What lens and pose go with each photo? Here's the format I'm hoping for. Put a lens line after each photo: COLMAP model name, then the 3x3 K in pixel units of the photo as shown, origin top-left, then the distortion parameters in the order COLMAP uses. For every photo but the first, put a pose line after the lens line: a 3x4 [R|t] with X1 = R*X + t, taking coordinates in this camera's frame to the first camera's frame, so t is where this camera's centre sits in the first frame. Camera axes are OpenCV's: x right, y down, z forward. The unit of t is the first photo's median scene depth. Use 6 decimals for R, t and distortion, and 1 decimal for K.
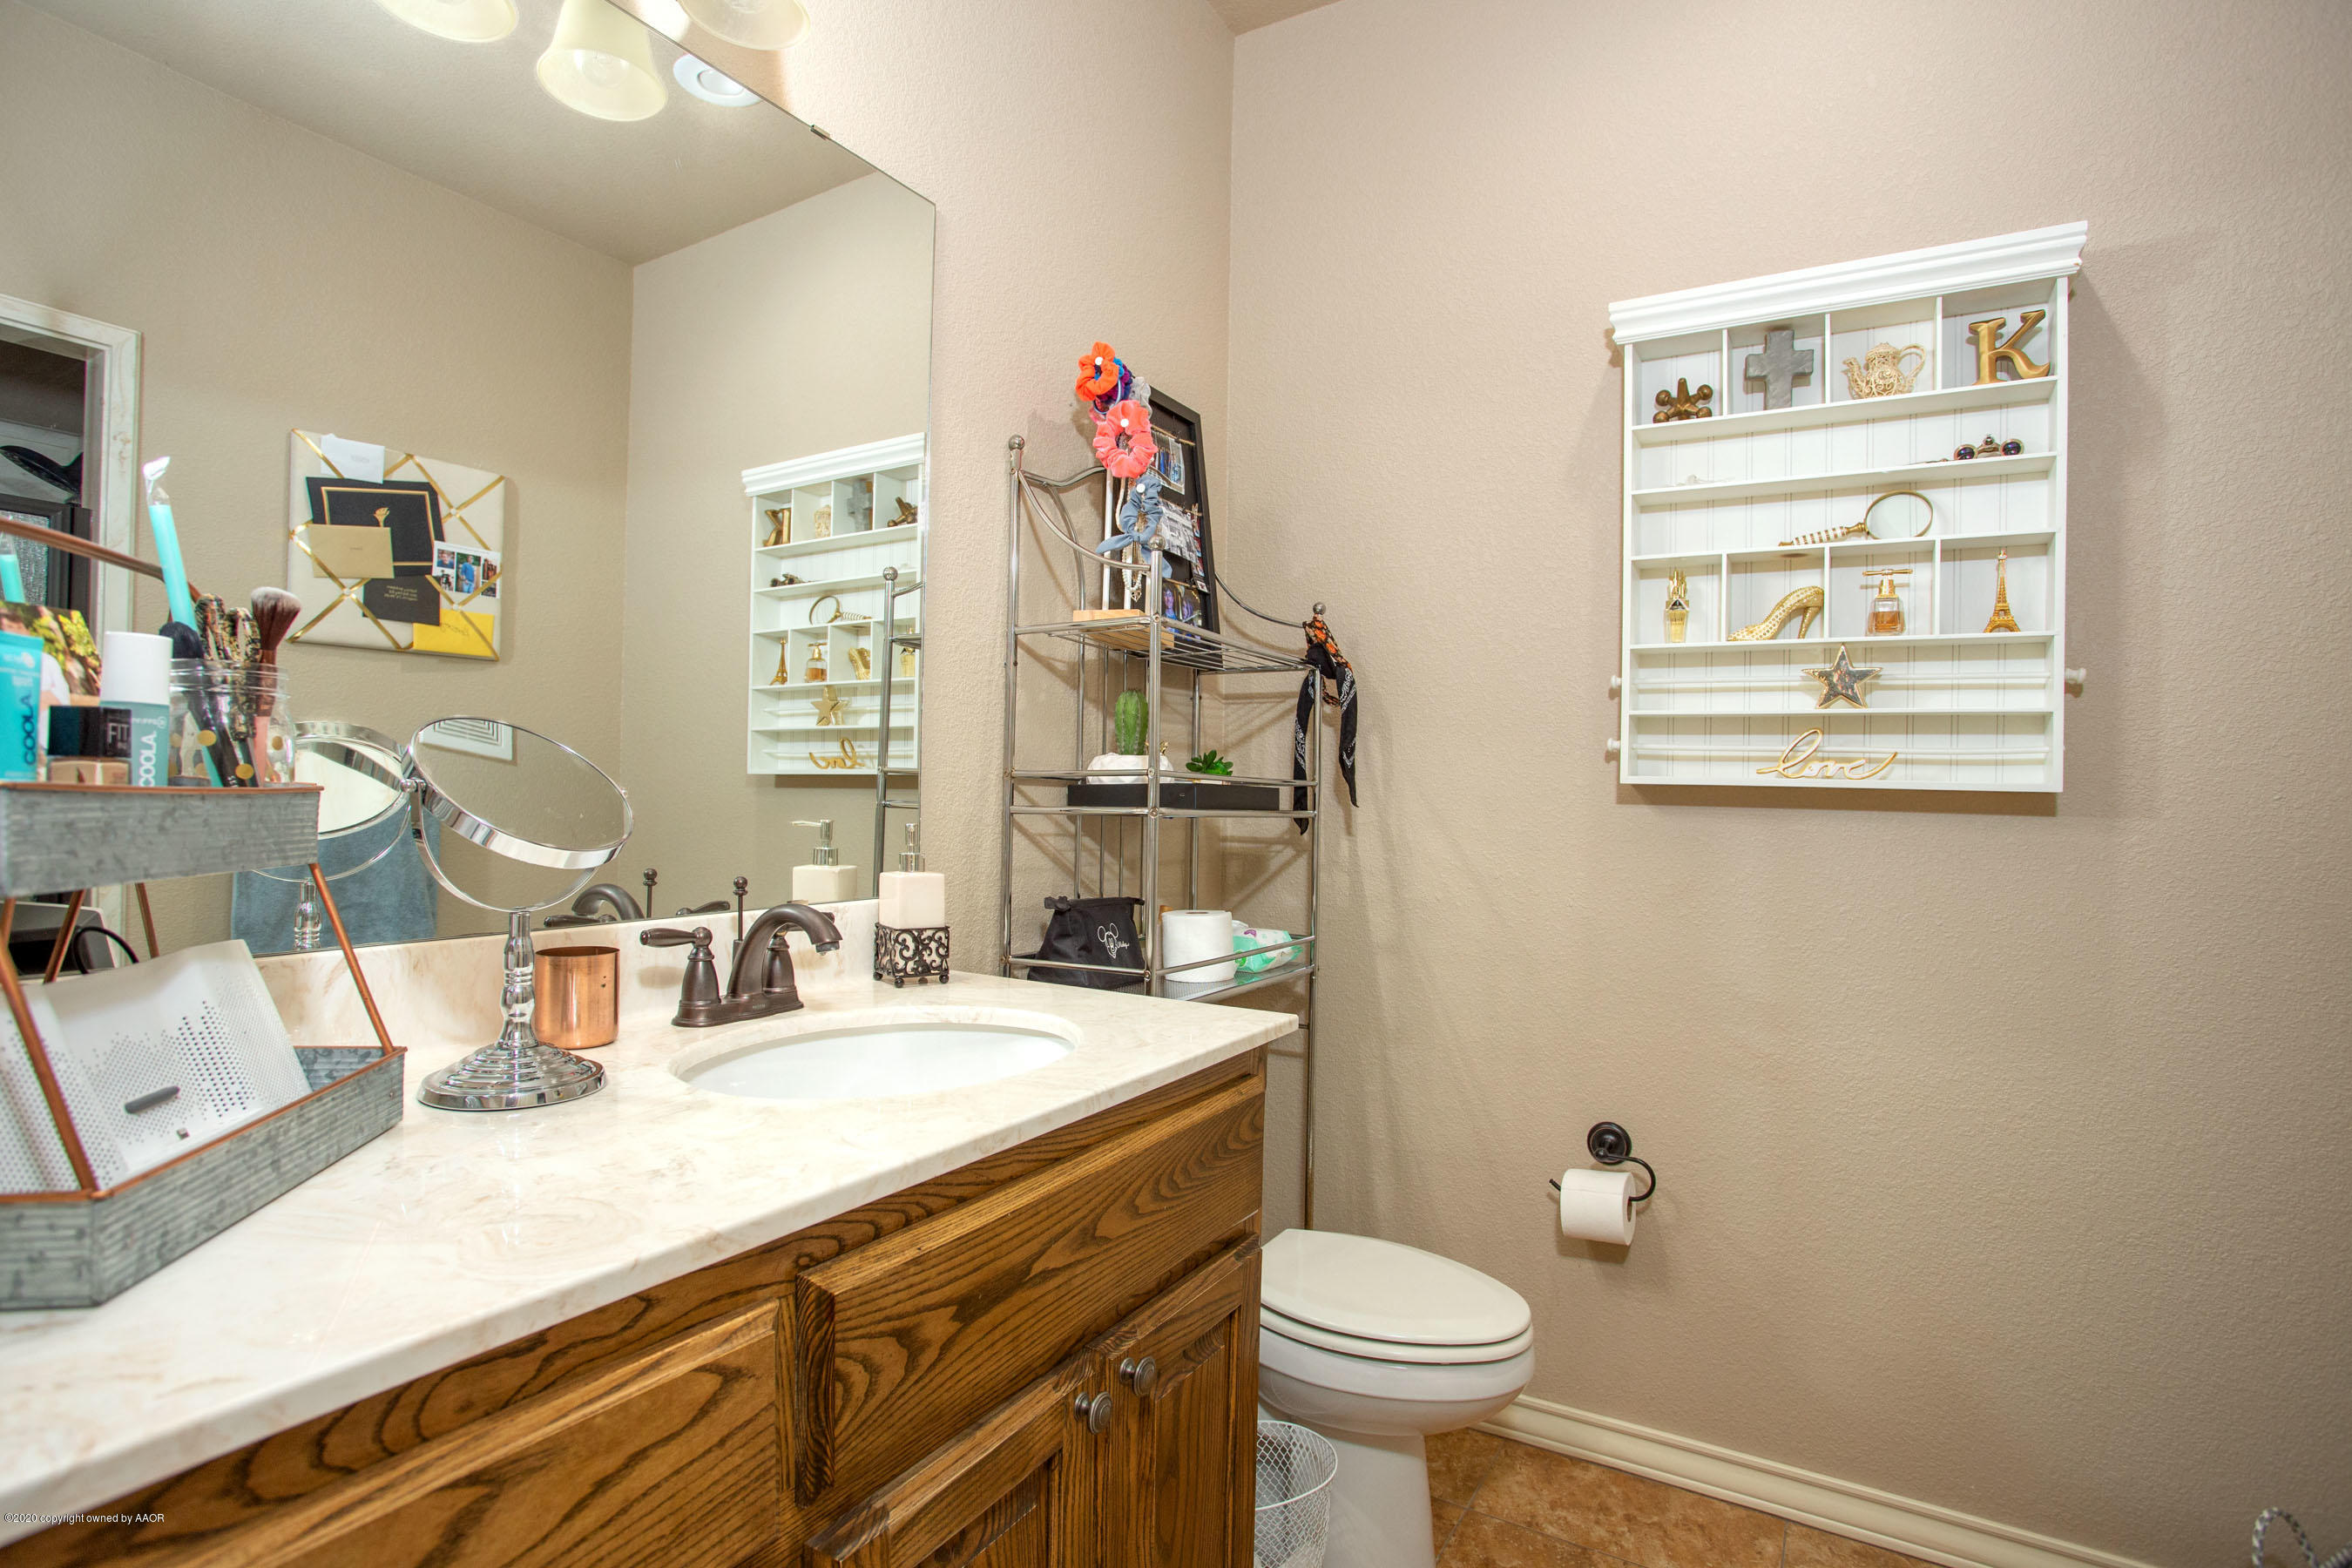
lens RADIAL K [[1152.8, 0, 1178.2], [0, 1152.8, 782.6], [0, 0, 1]] dist [0.001247, -0.000599]
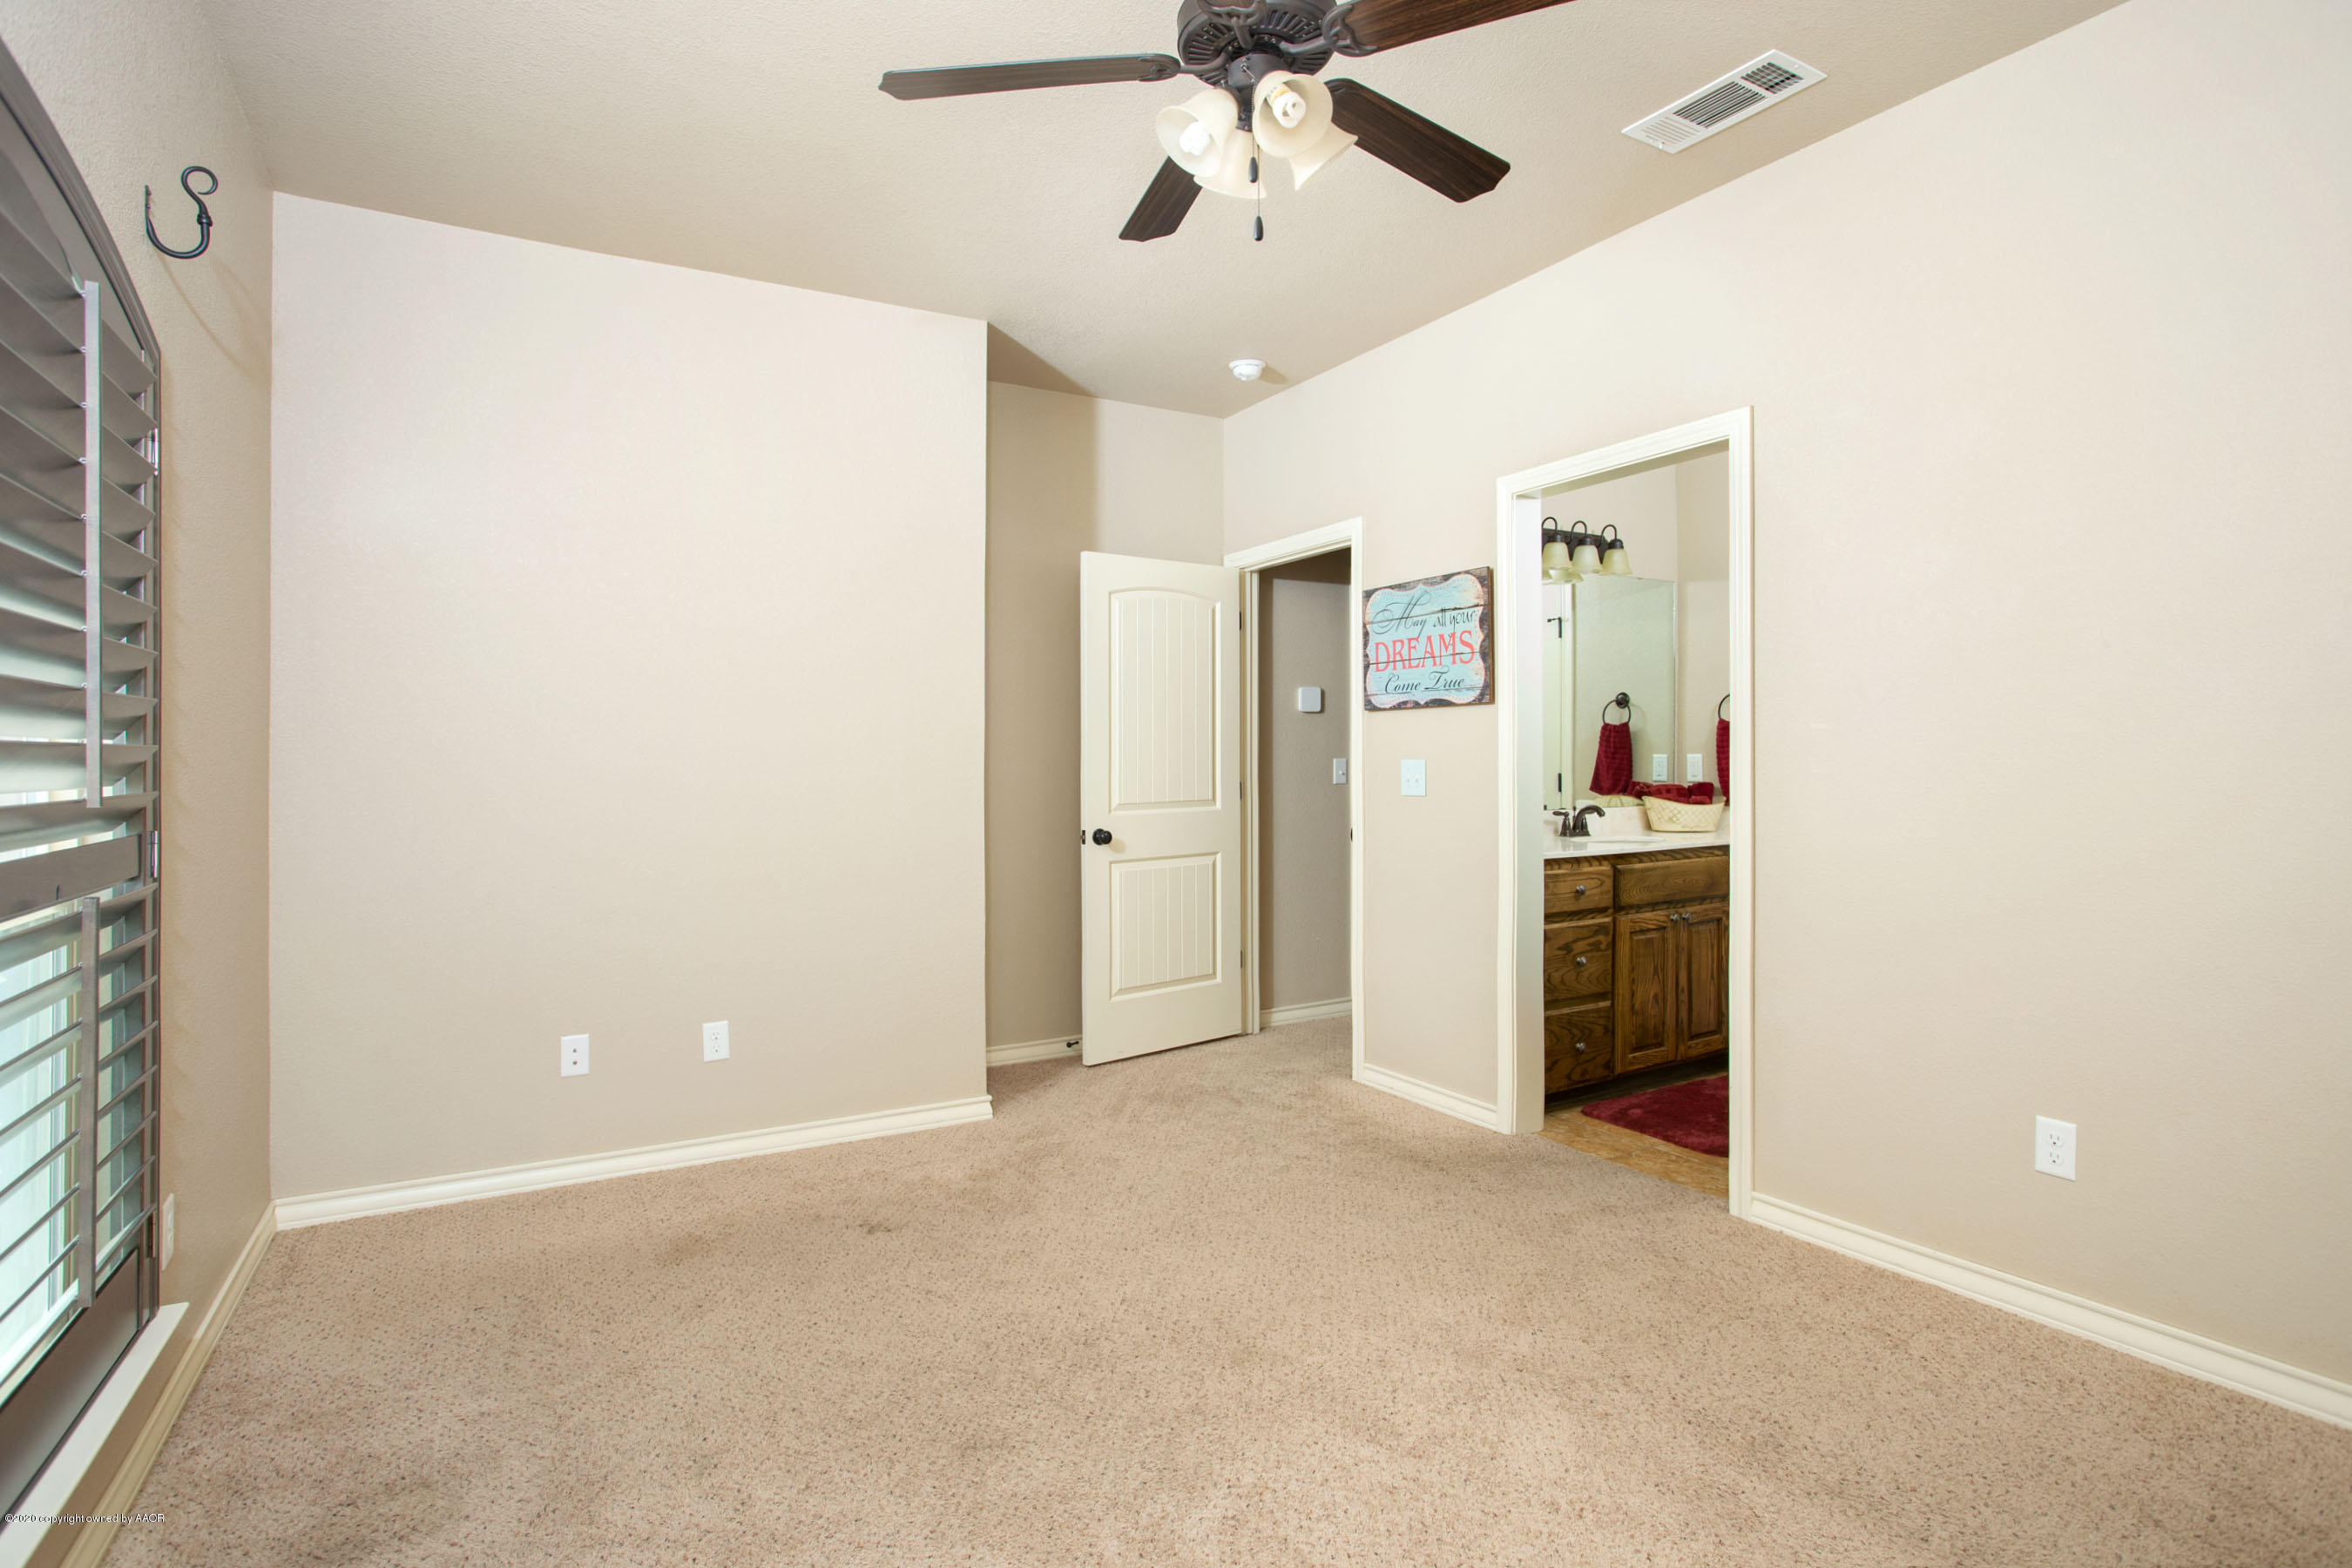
lens RADIAL K [[1152.8, 0, 1174.9], [0, 1152.8, 766.5], [0, 0, 1]] dist [0.001247, -0.000599]
pose [[0.865816, -0.017975, -0.500040, 0.398585], [0.020371, 0.999792, -0.000667, -0.052351], [0.499948, -0.009609, 0.866002, -3.066504]]
